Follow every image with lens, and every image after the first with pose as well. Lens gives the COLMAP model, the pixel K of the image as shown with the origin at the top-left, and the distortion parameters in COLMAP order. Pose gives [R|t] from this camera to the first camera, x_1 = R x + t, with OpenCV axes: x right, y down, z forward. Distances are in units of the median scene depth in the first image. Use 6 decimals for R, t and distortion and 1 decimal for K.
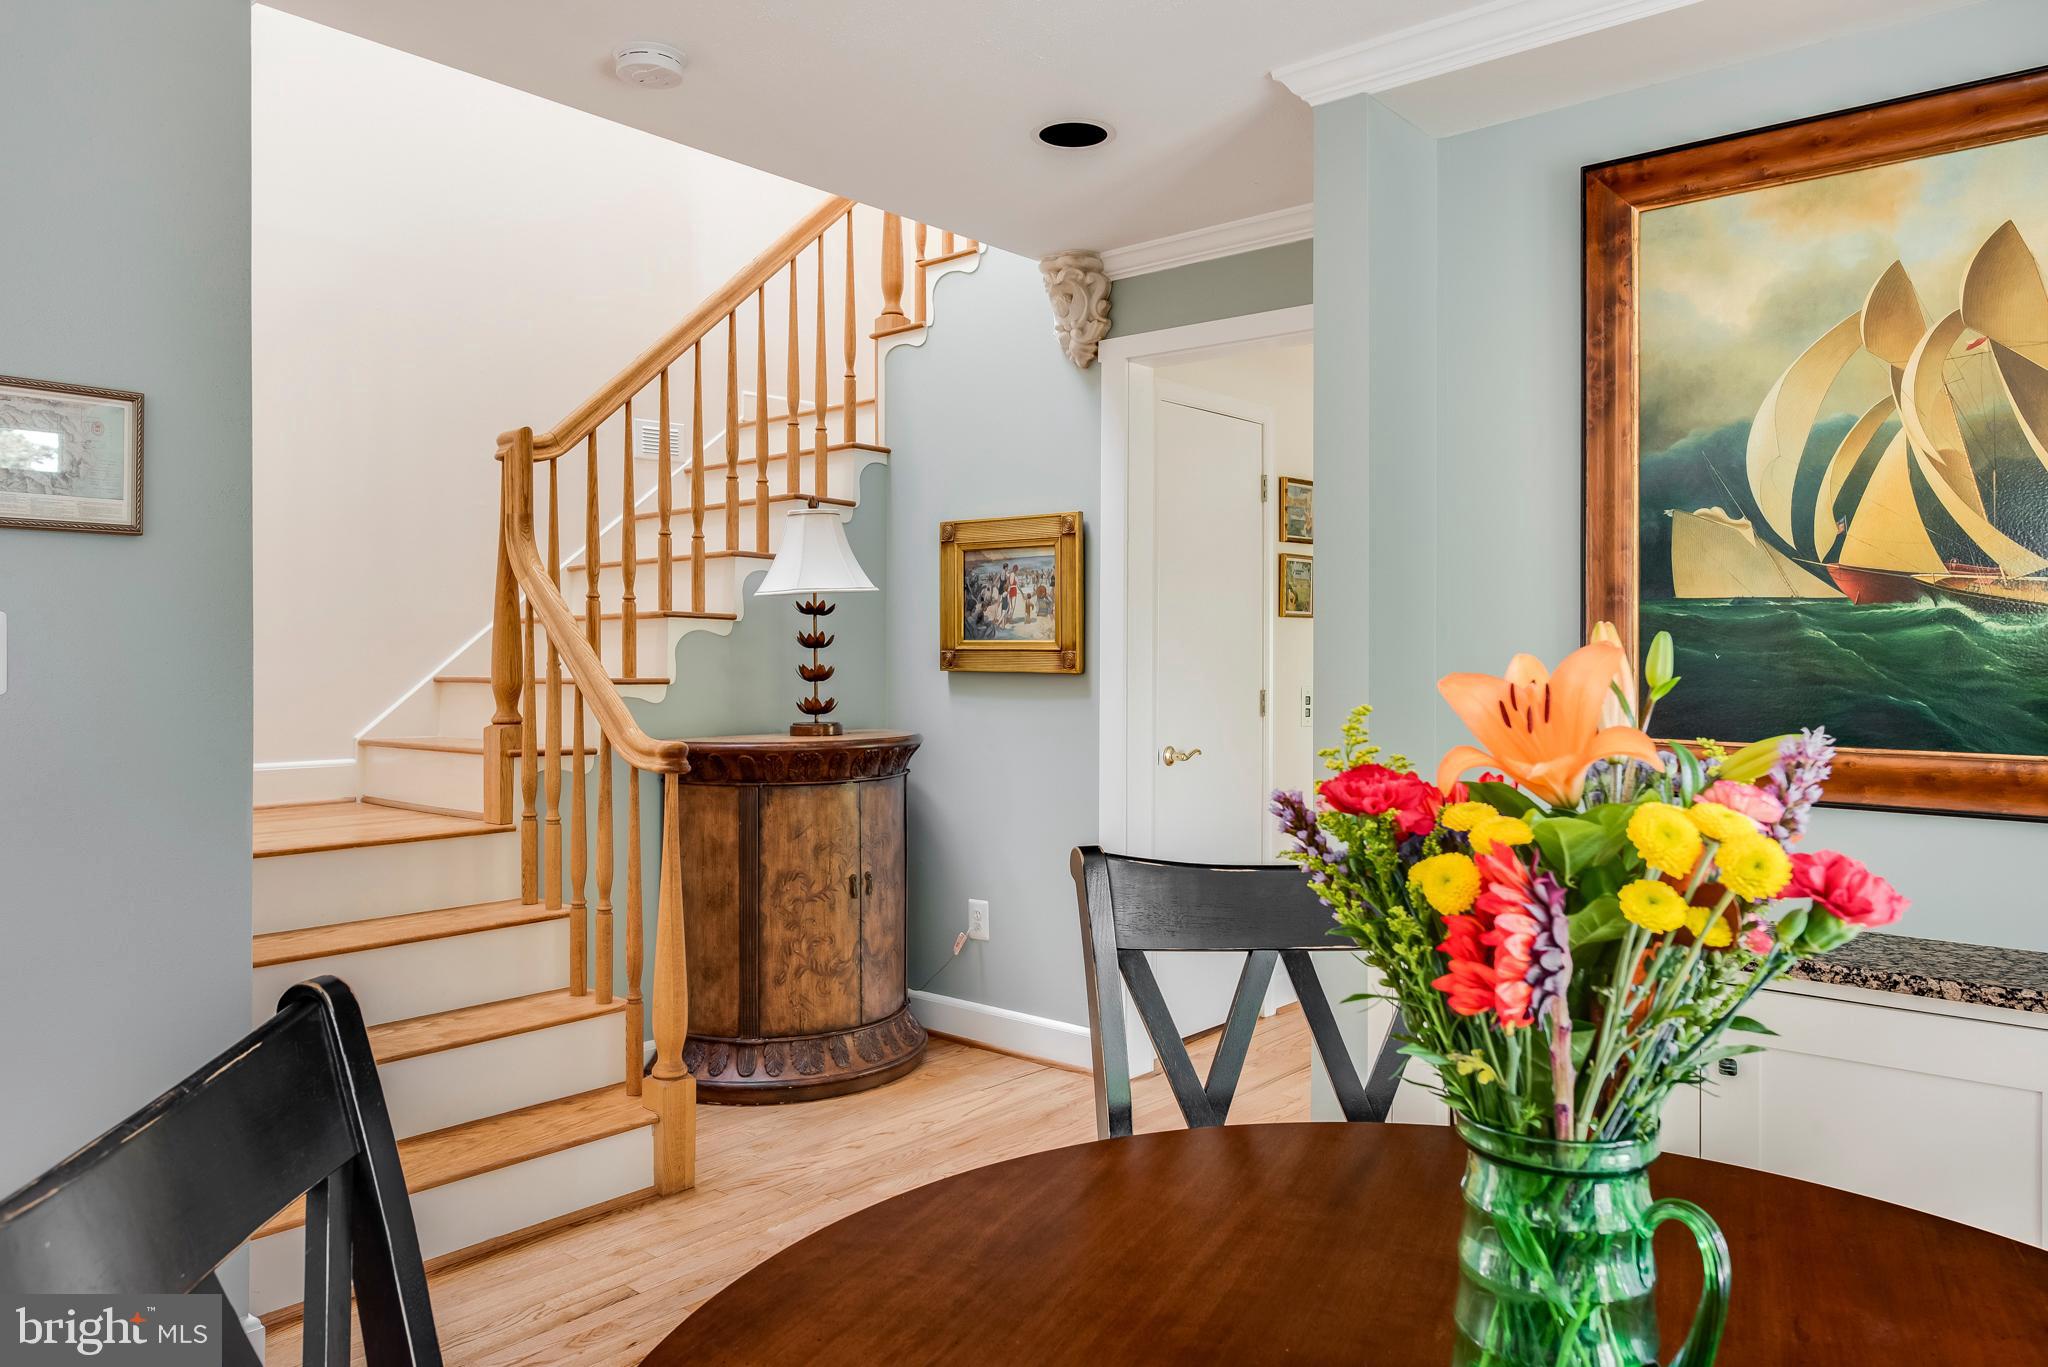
lens RADIAL K [[1385.1, 0, 1033.2], [0, 1385.1, 656.1], [0, 0, 1]] dist [0.000881, -0.002714]
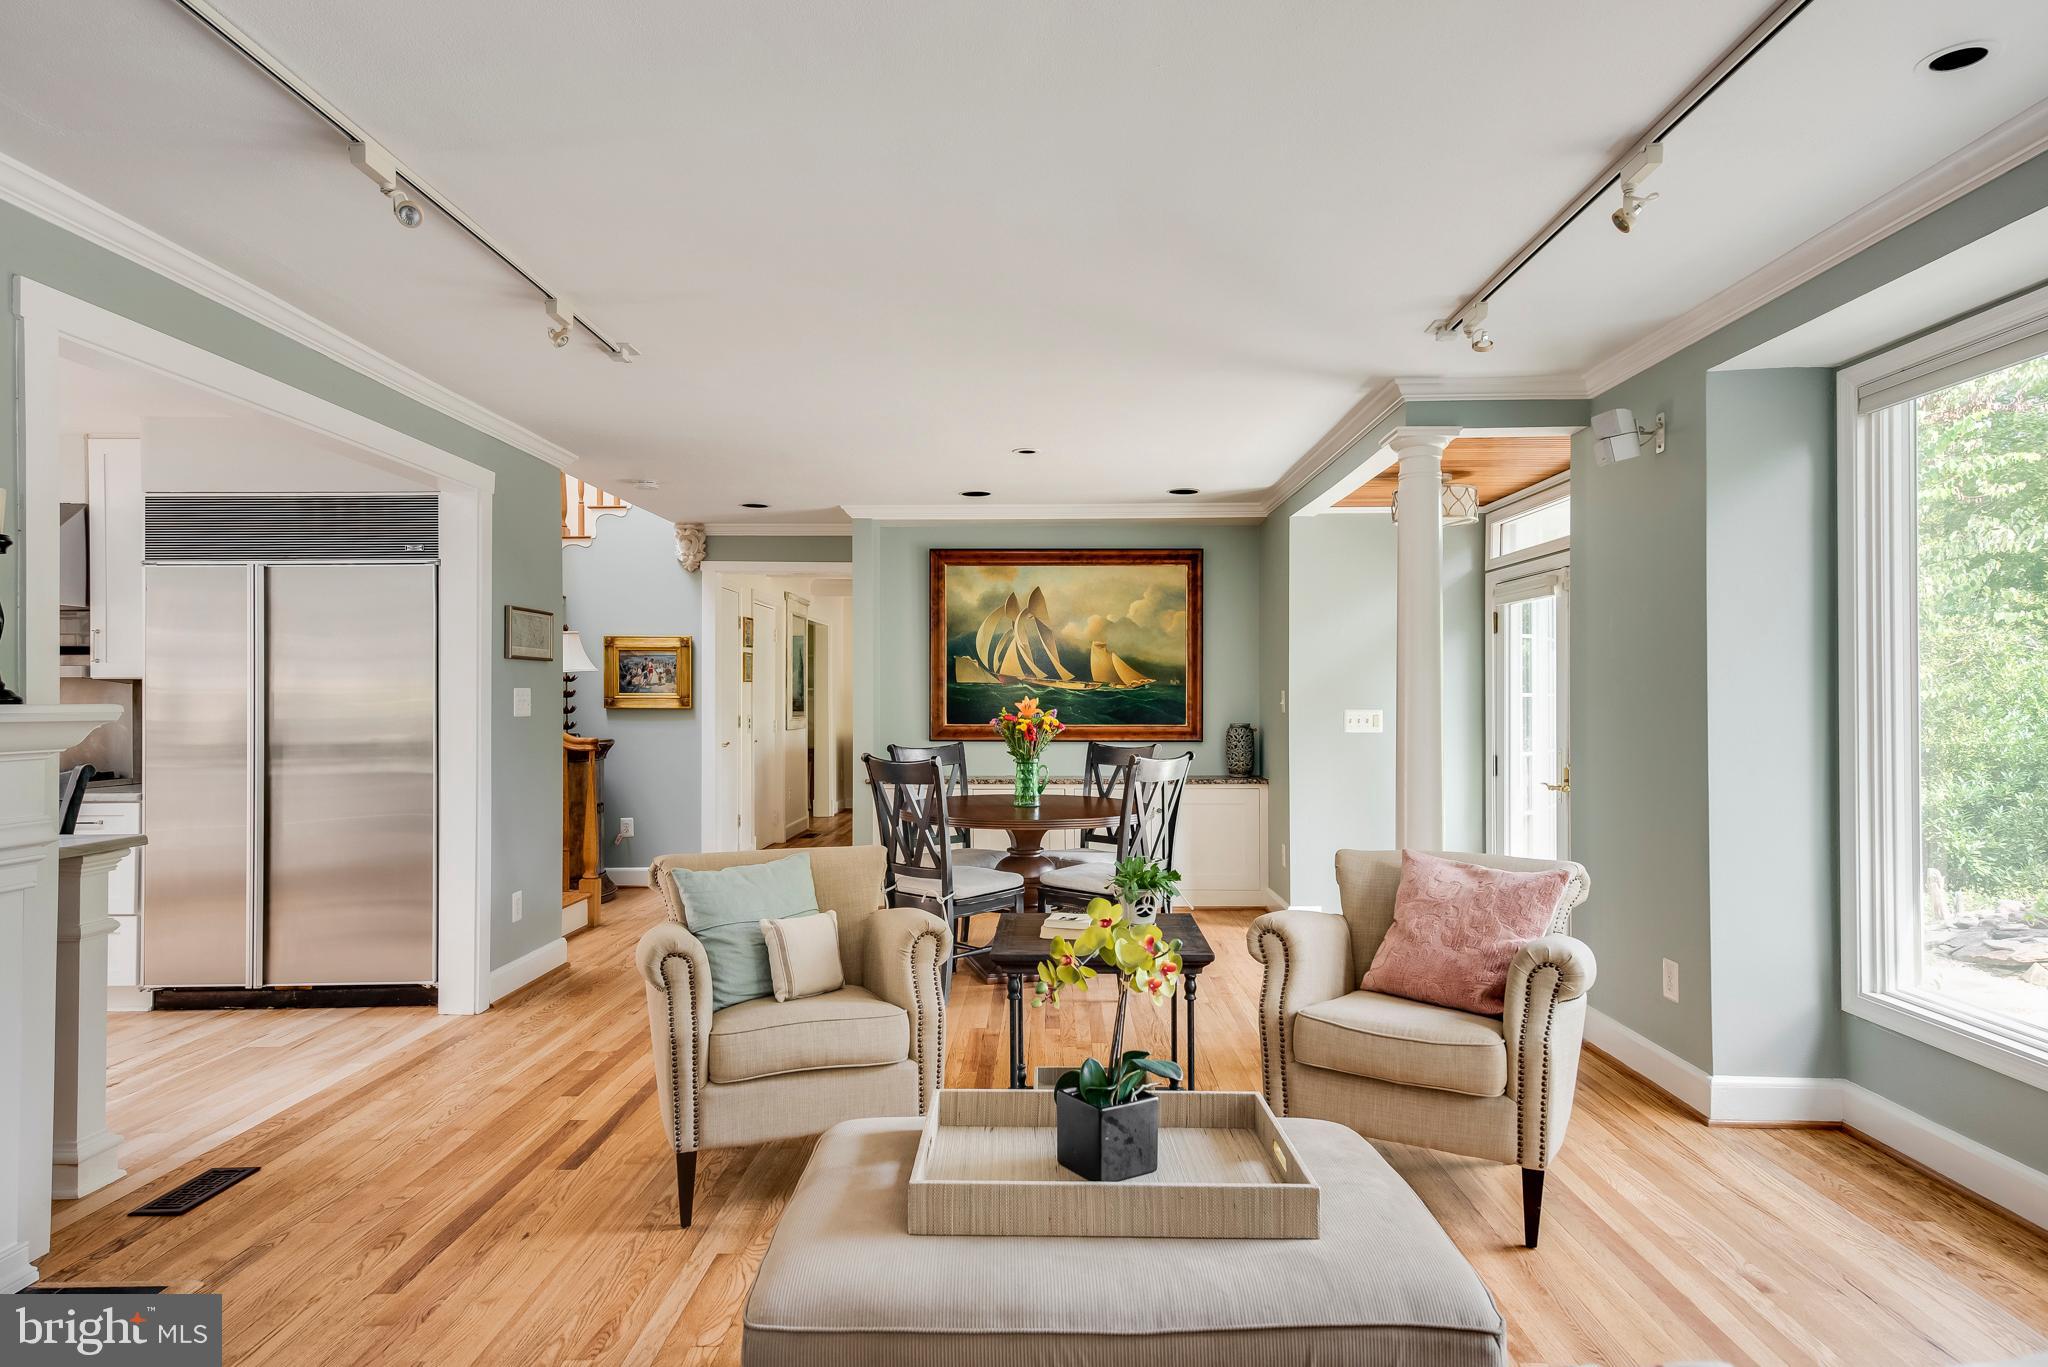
lens RADIAL K [[1124.6, 0, 1020.7], [0, 1124.6, 689.2], [0, 0, 1]] dist [0.024522, 0.000701]
pose [[0.776180, -0.000556, 0.630511, -1.104434], [0.004946, 0.999974, -0.005207, -0.010050], [-0.630492, 0.007160, 0.776163, -1.179960]]
